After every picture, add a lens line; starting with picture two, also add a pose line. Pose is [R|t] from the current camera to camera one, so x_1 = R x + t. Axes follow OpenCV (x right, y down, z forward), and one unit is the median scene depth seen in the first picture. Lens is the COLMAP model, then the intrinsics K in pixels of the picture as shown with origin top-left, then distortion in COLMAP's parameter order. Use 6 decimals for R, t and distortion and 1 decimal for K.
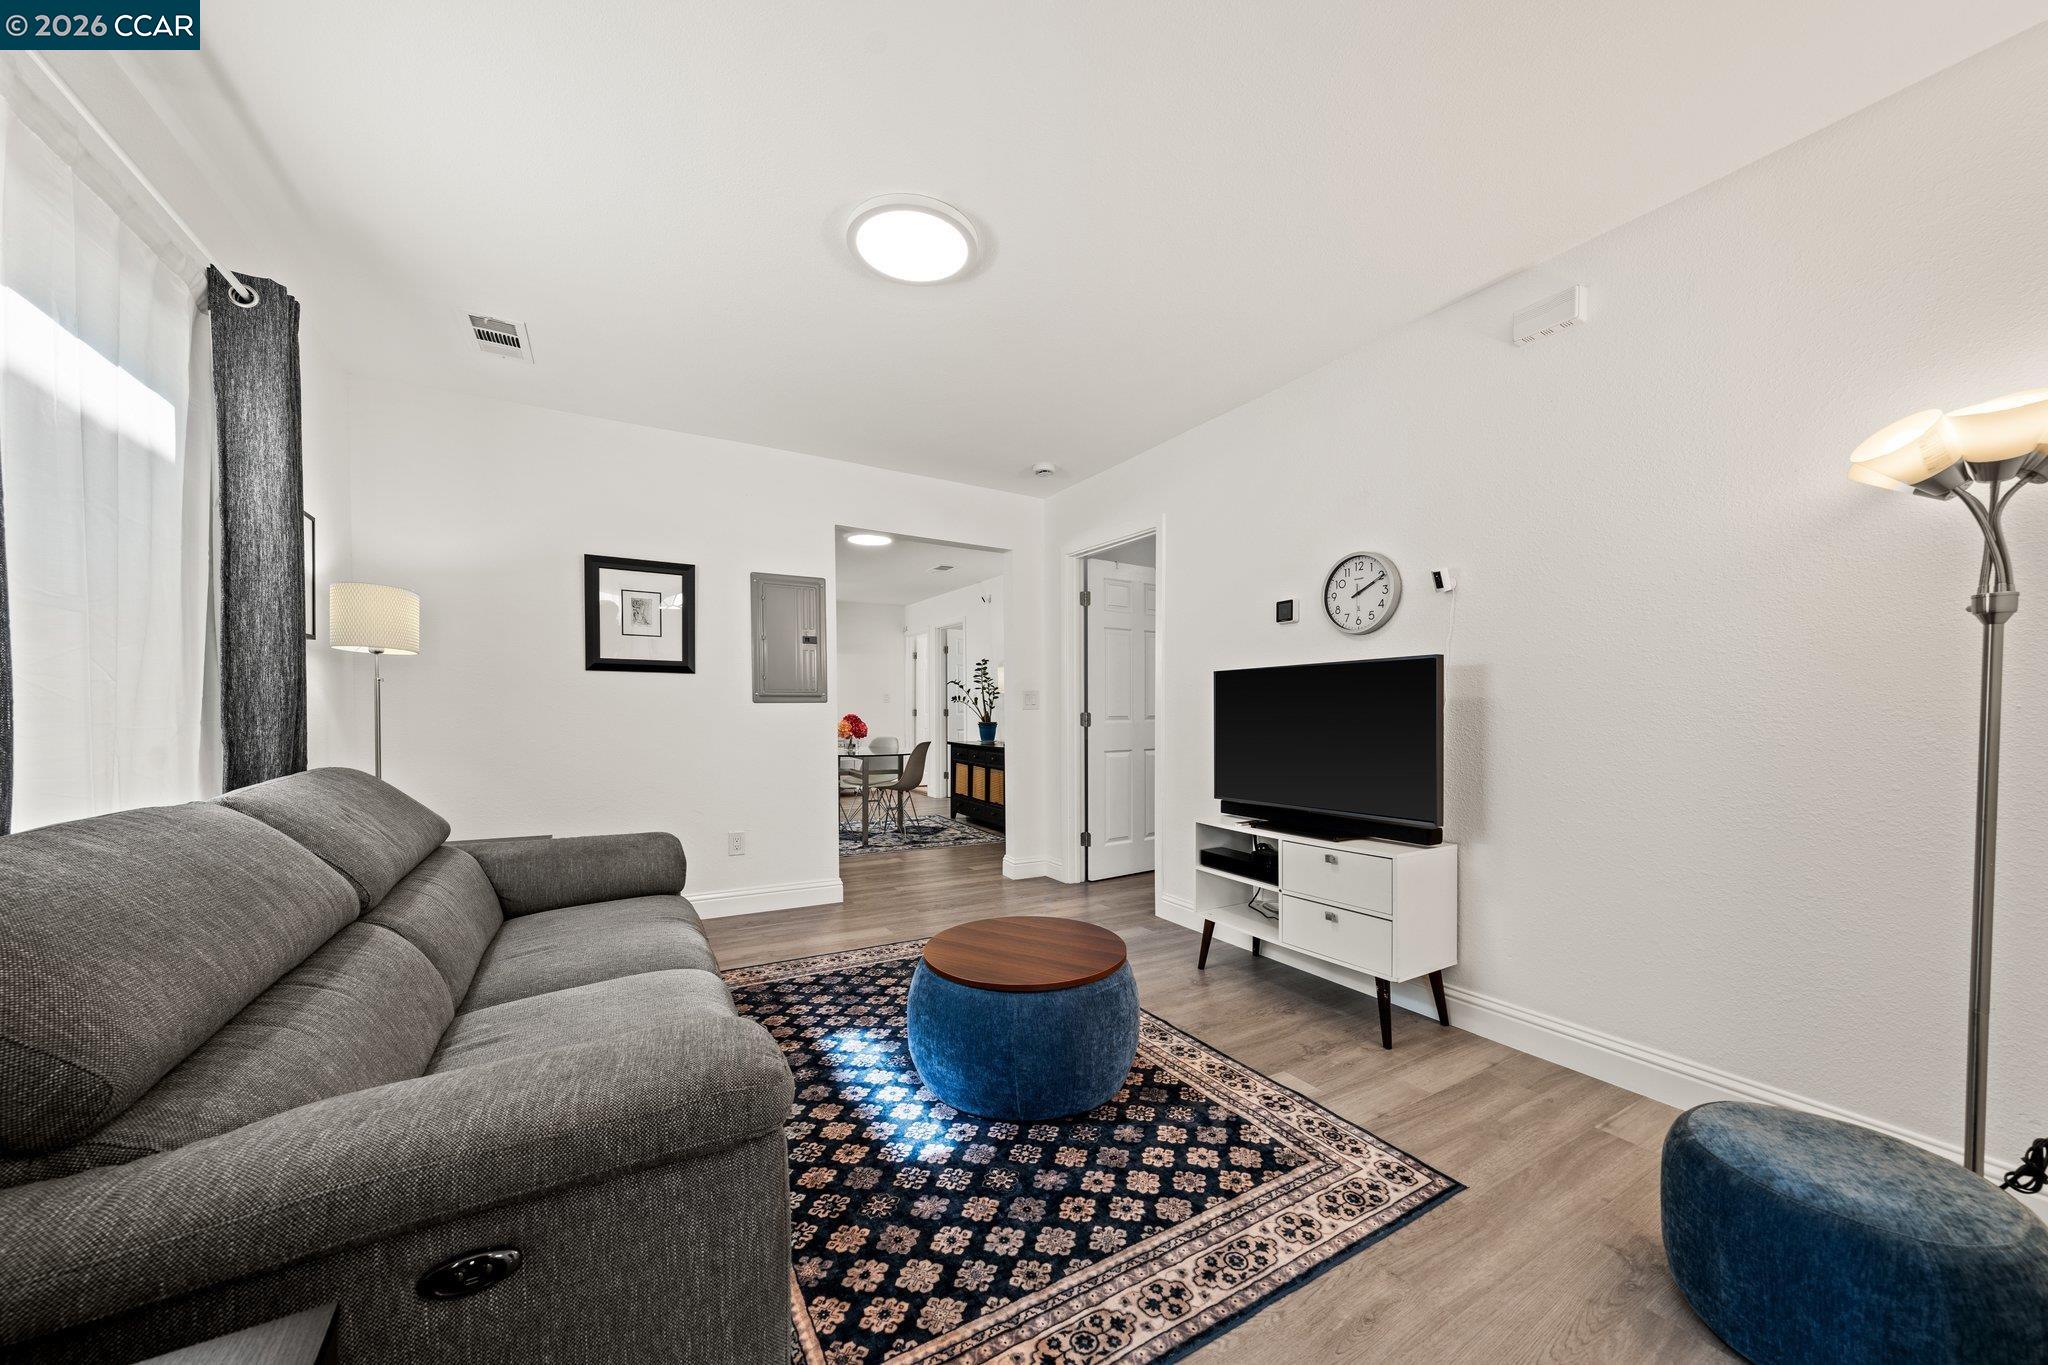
lens RADIAL K [[721.1, 0, 1025.8], [0, 721.1, 726.0], [0, 0, 1]] dist [-0.000008, -0.000049]
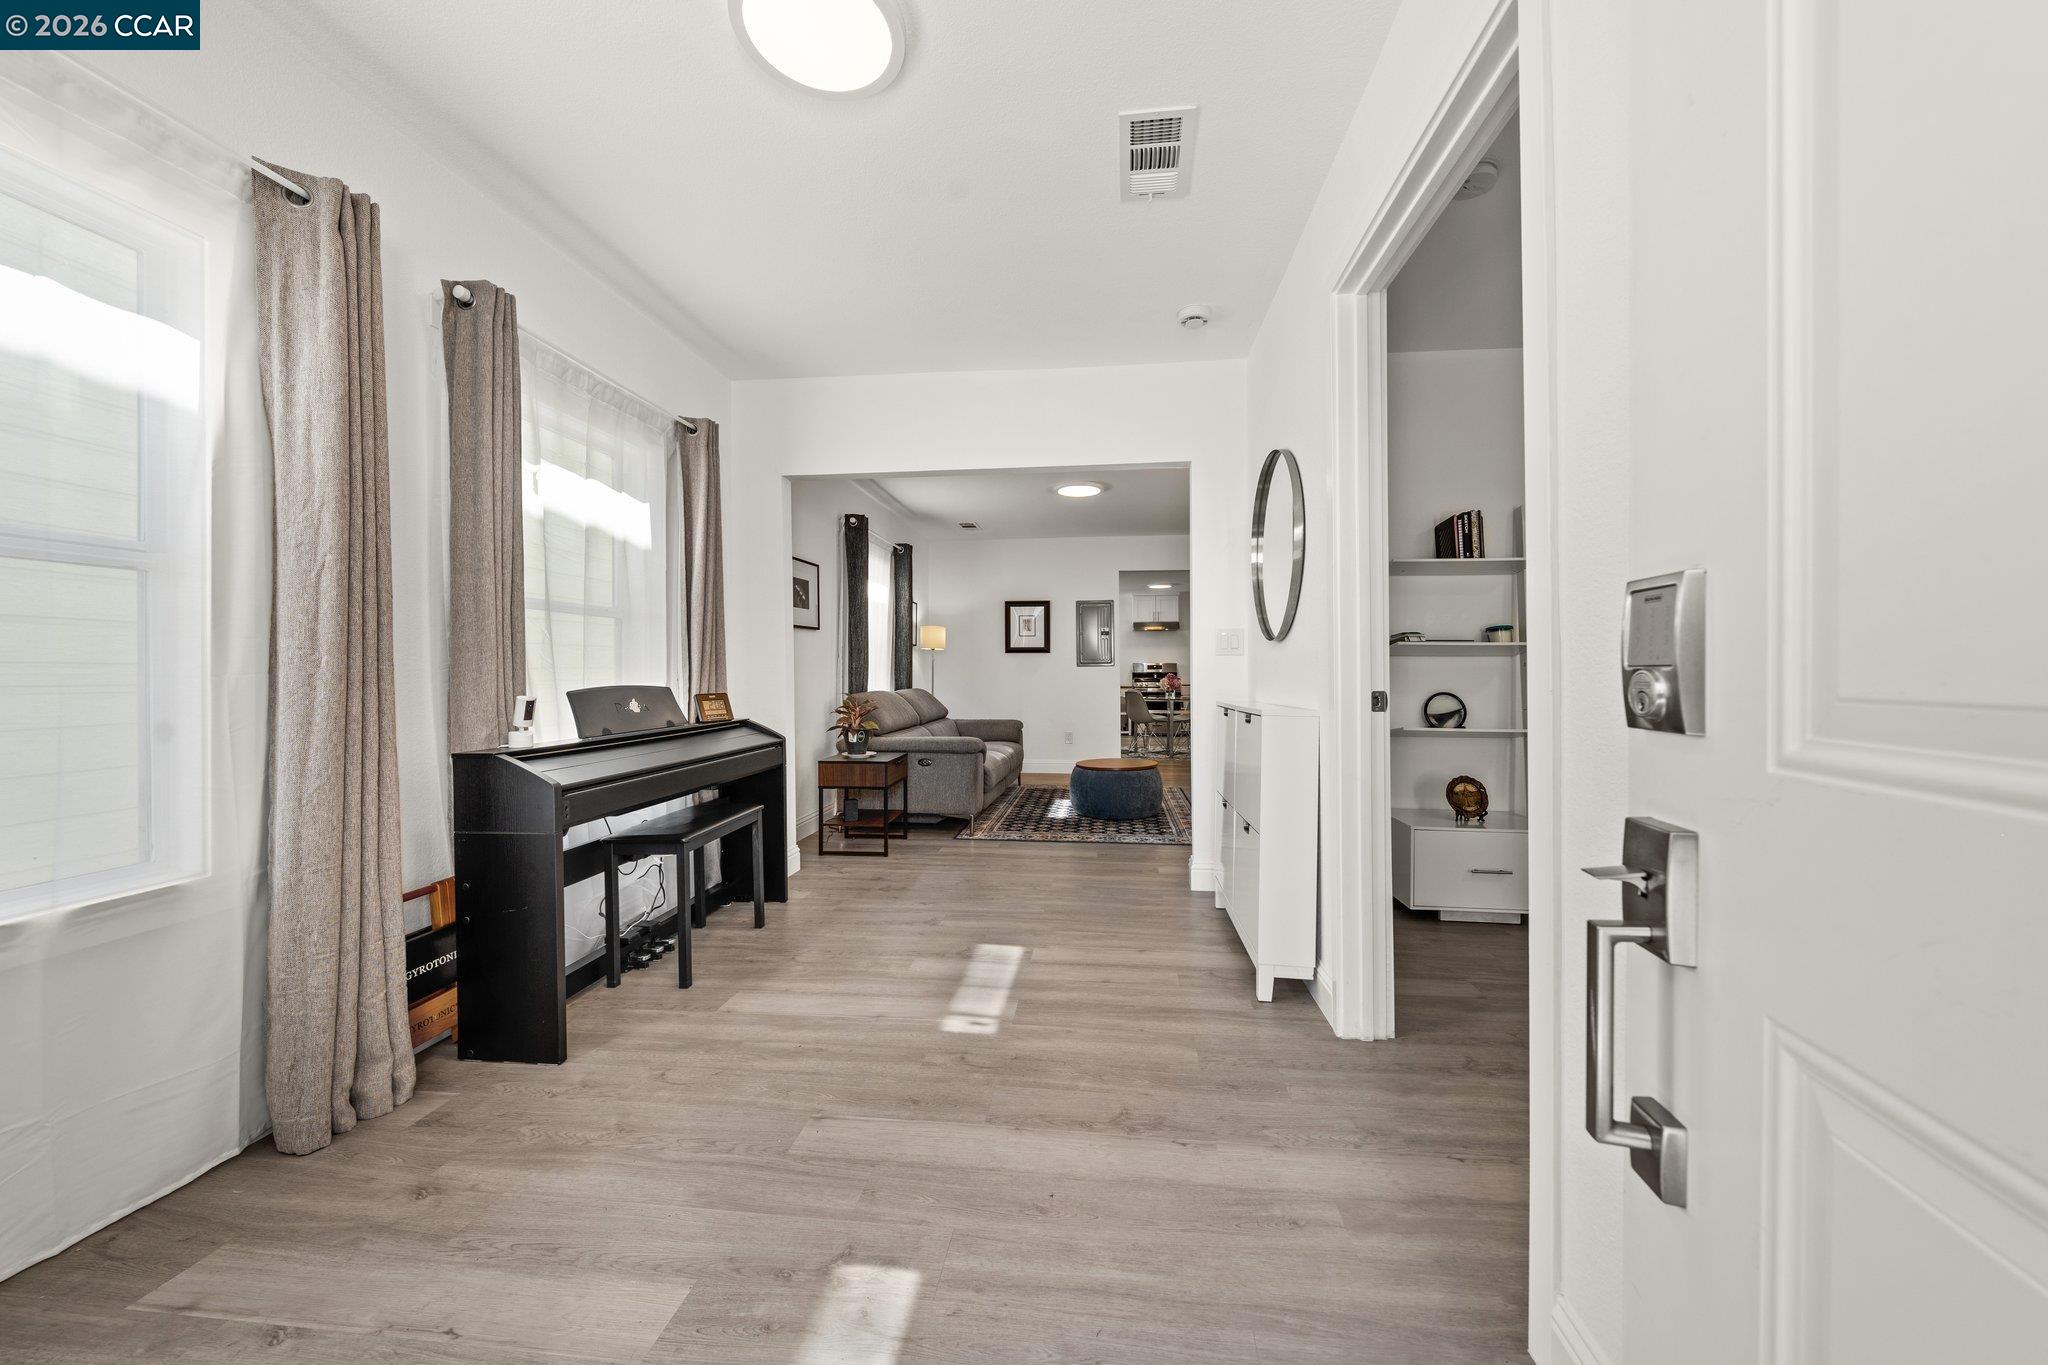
lens RADIAL K [[728.3, 0, 1031.7], [0, 728.3, 676.5], [0, 0, 1]] dist [-0.000598, -0.000075]
pose [[0.798847, -0.000257, -0.601534, 0.882700], [-0.007669, 0.999914, -0.010612, 0.020677], [0.601485, 0.013091, 0.798777, -0.816588]]
